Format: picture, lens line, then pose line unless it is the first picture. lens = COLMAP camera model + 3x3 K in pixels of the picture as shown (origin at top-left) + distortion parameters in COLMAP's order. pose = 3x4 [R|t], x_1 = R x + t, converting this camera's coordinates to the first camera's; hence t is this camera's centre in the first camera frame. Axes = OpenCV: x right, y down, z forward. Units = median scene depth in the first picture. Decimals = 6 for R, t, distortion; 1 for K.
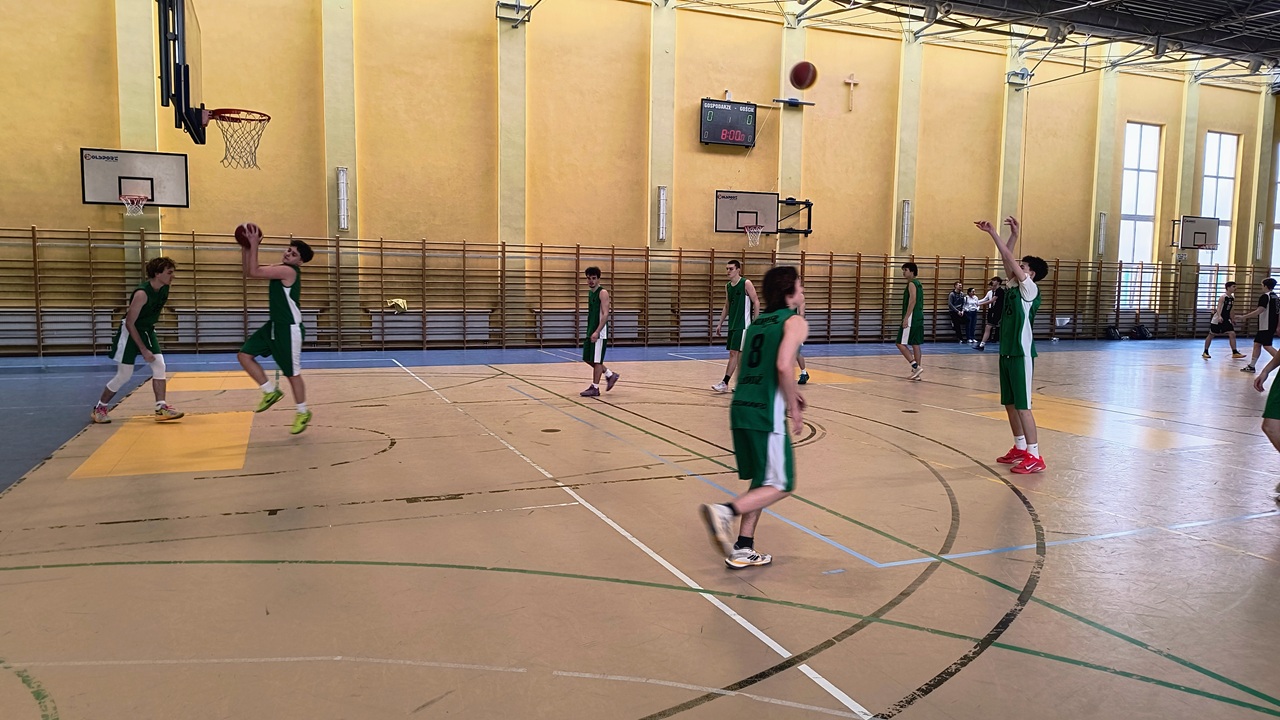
lens RADIAL K [[1003.3, 0, 592.6], [0, 1003.3, 361.9], [0, 0, 1]] dist [0.059106, -0.061440]
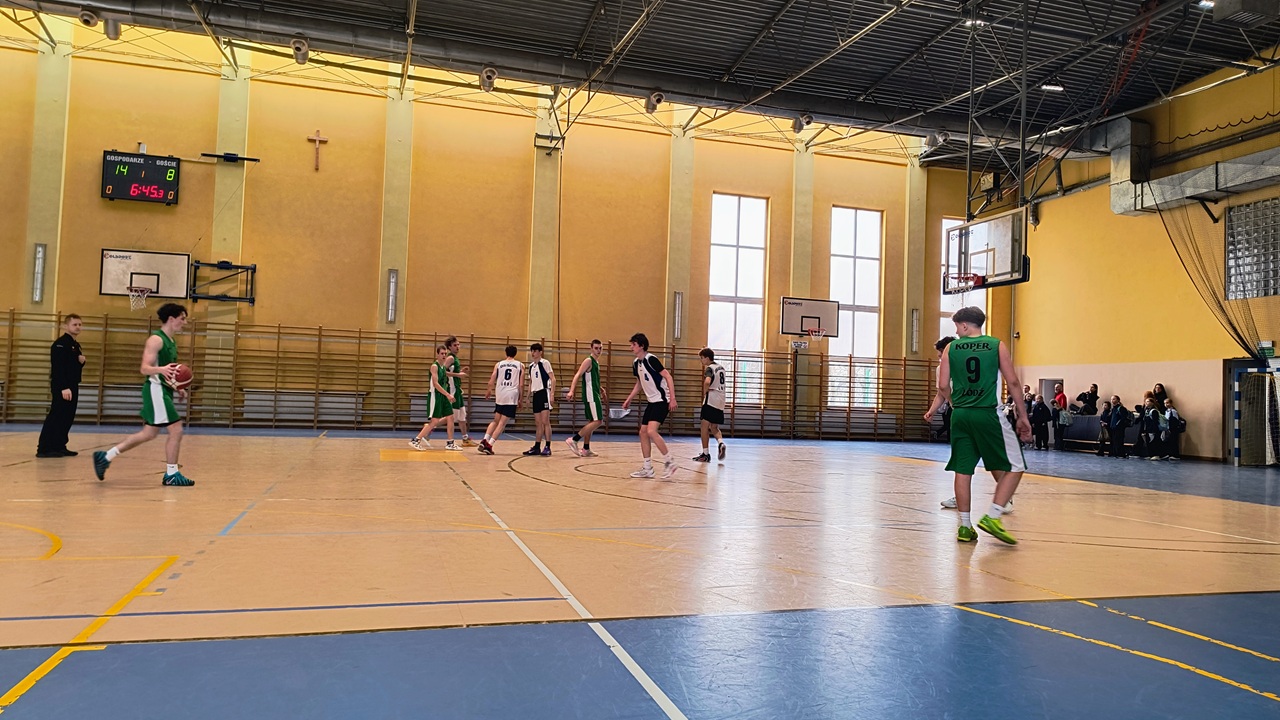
lens RADIAL K [[851.1, 0, 636.7], [0, 851.1, 351.9], [0, 0, 1]] dist [0.045206, -0.045918]
pose [[0.989352, 0.022261, -0.143832, 0.574655], [-0.038212, 0.993295, -0.109111, -0.012555], [0.140439, 0.113445, 0.983569, 0.268738]]
